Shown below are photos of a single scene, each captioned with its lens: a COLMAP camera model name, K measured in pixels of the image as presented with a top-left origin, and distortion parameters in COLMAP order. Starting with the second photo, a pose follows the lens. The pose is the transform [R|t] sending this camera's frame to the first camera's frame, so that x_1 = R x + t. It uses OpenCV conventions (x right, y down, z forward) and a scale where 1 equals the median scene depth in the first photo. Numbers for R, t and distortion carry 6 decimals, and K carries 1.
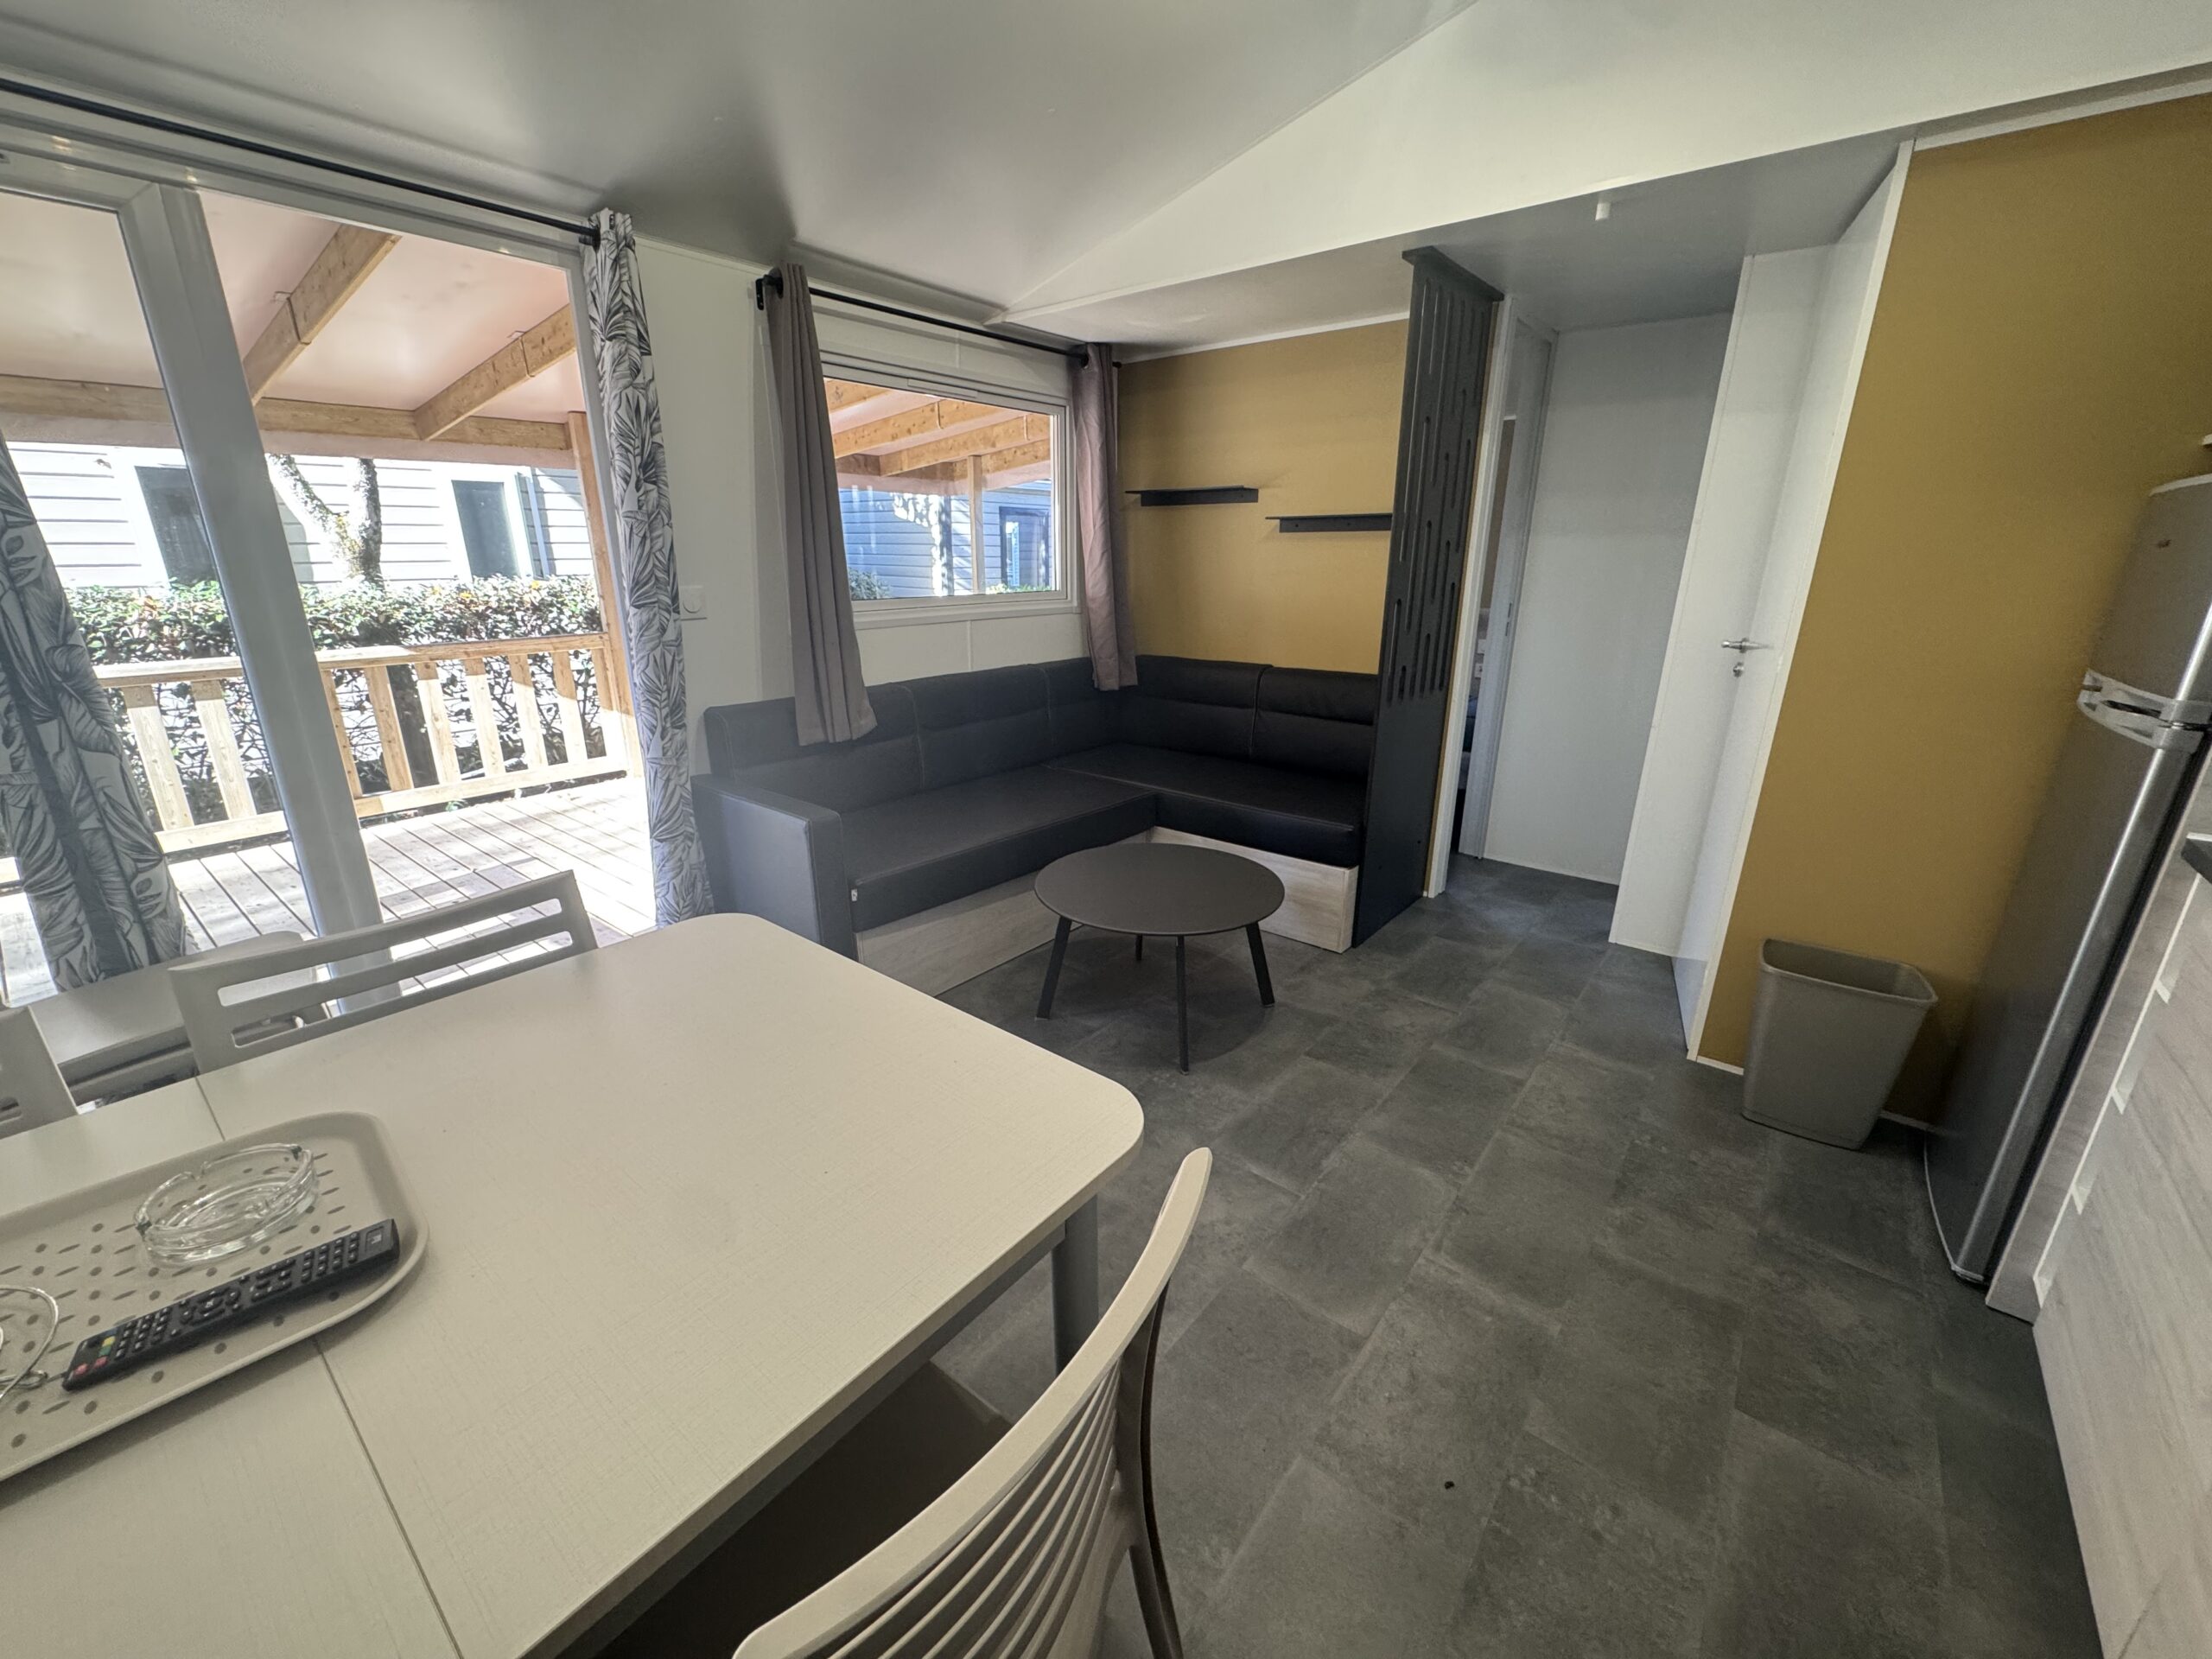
lens RADIAL K [[891.0, 0, 1106.3], [0, 891.0, 839.5], [0, 0, 1]] dist [0.000668, 0.000221]
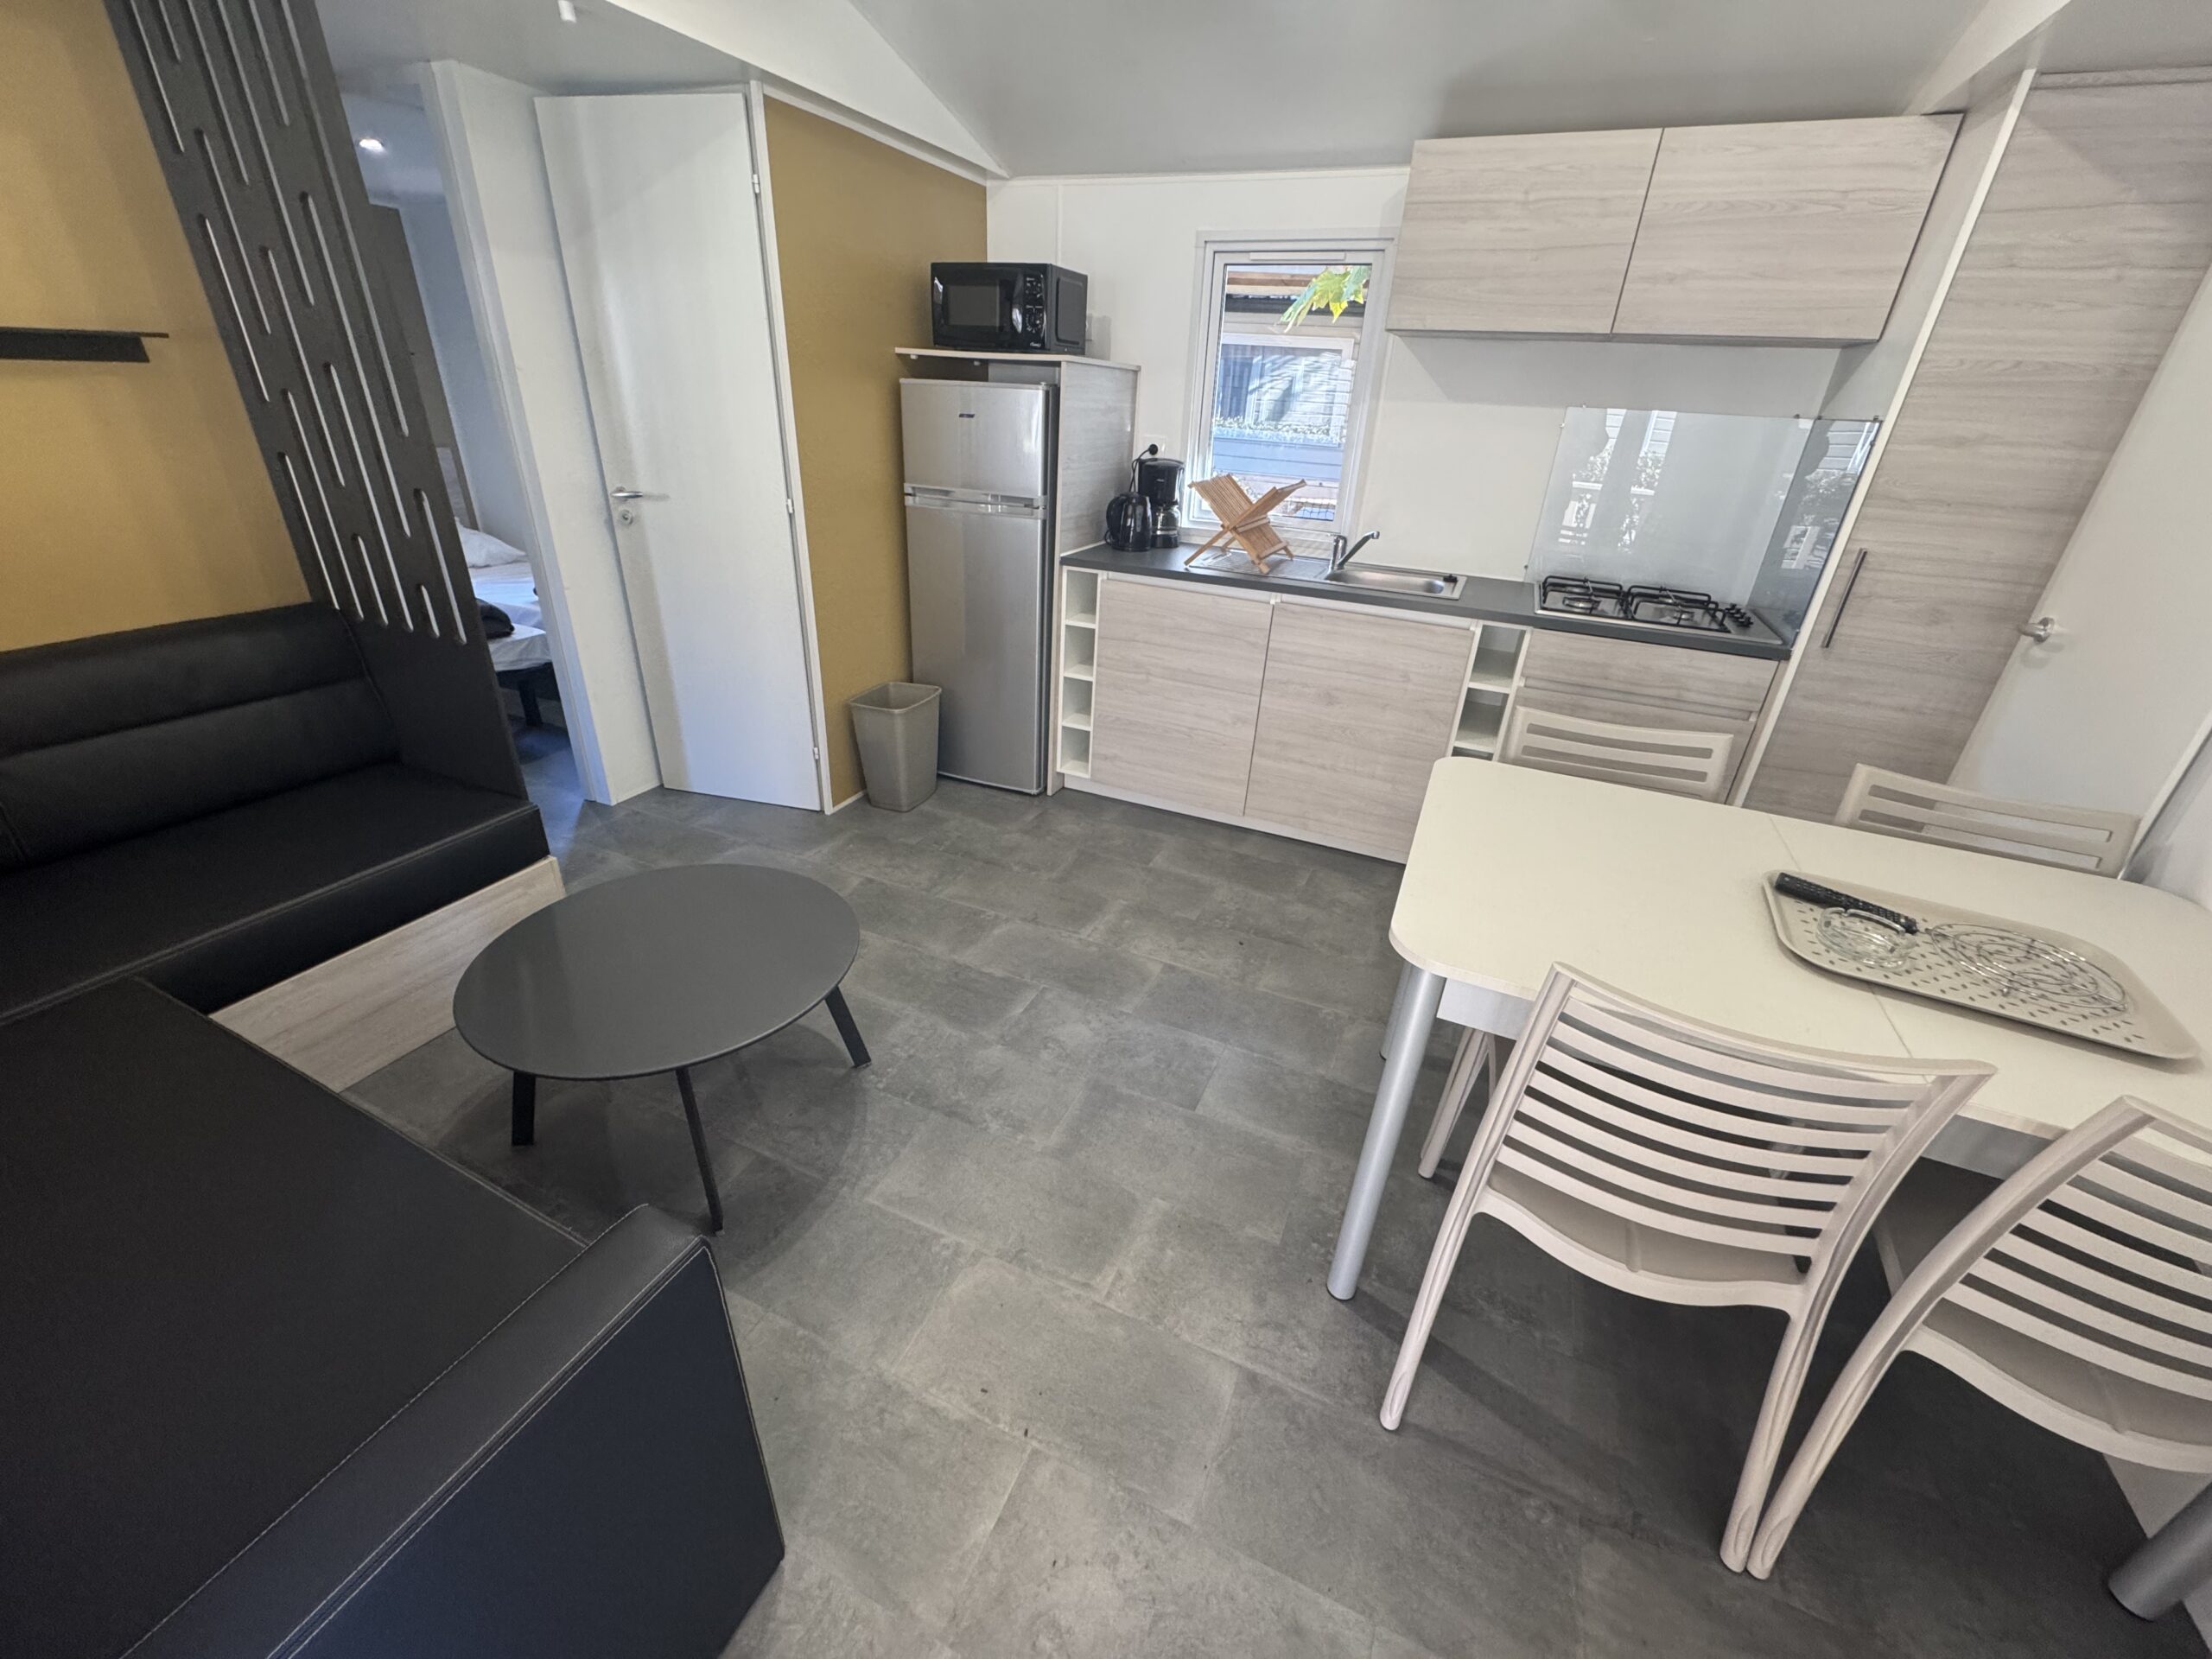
lens RADIAL K [[891.0, 0, 1108.0], [0, 891.0, 838.7], [0, 0, 1]] dist [0.000668, 0.000221]
pose [[-0.278802, -0.448519, 0.849177, -0.883494], [0.245638, 0.821518, 0.514558, -0.444999], [-0.928403, 0.352050, -0.118867, 1.135859]]
